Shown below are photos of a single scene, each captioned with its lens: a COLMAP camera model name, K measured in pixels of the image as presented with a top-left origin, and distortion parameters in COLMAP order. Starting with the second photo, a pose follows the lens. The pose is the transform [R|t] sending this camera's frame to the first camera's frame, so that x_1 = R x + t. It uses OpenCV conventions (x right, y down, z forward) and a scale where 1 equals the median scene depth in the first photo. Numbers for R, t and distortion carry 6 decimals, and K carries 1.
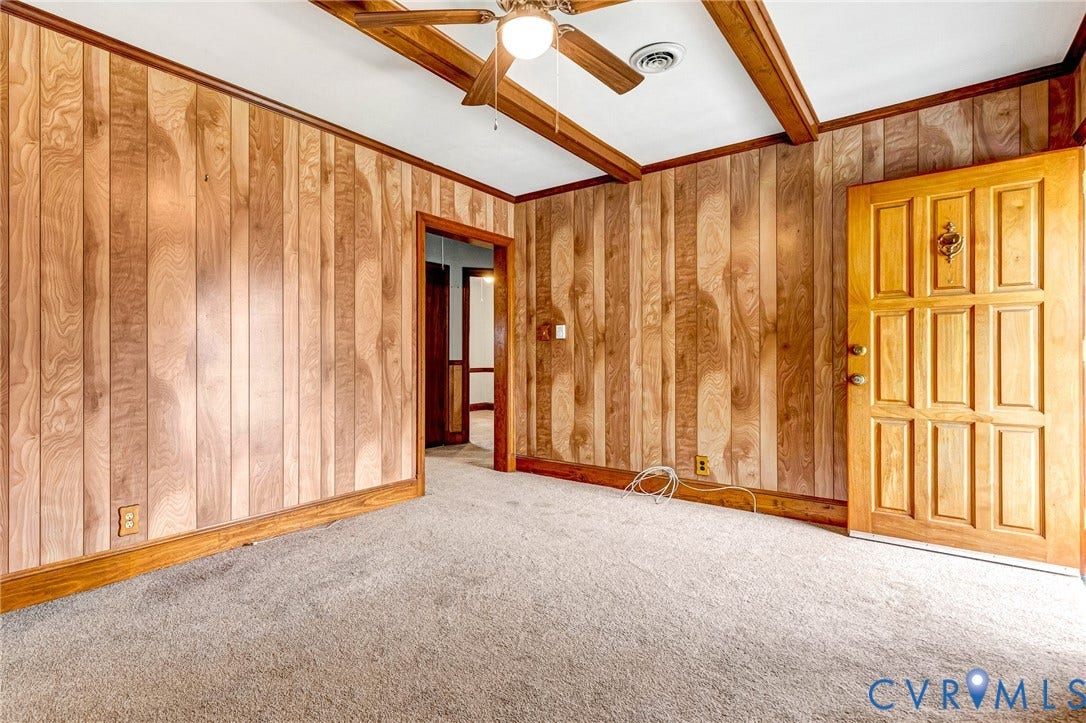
lens RADIAL K [[517.5, 0, 547.9], [0, 517.5, 354.9], [0, 0, 1]] dist [0.002802, -0.001703]
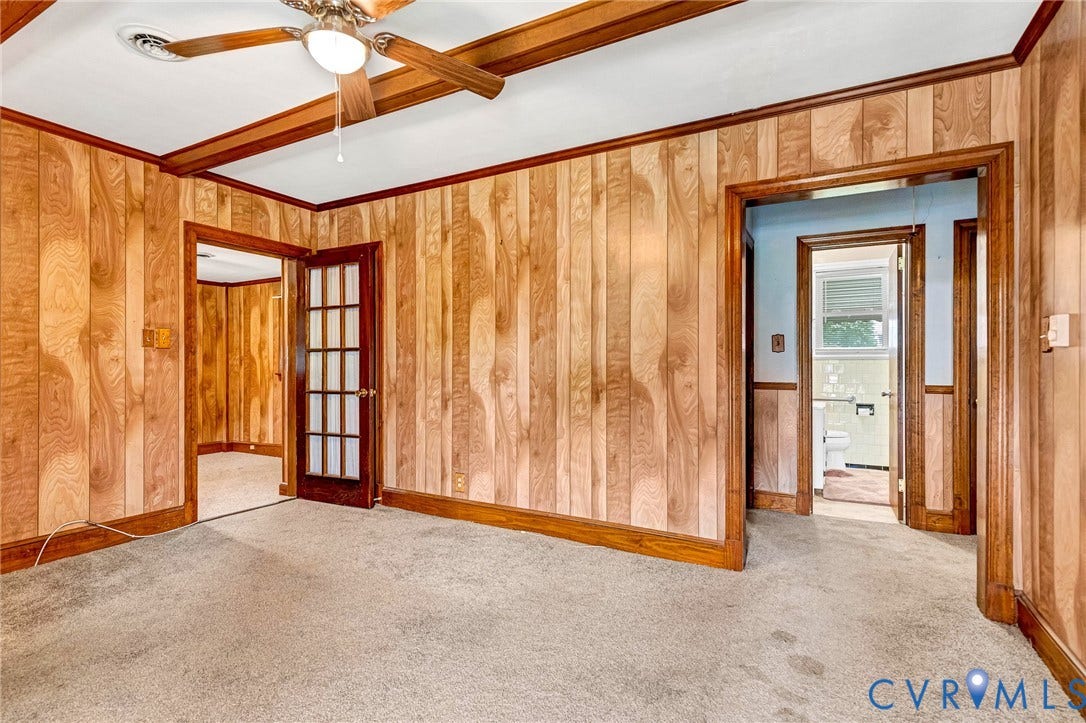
lens RADIAL K [[519.2, 0, 545.8], [0, 519.2, 369.6], [0, 0, 1]] dist [0.002898, 0.001741]
pose [[0.127606, 0.006477, -0.991804, 0.545891], [-0.003079, 0.999976, 0.006134, -0.019253], [0.991820, 0.002272, 0.127623, 0.762442]]
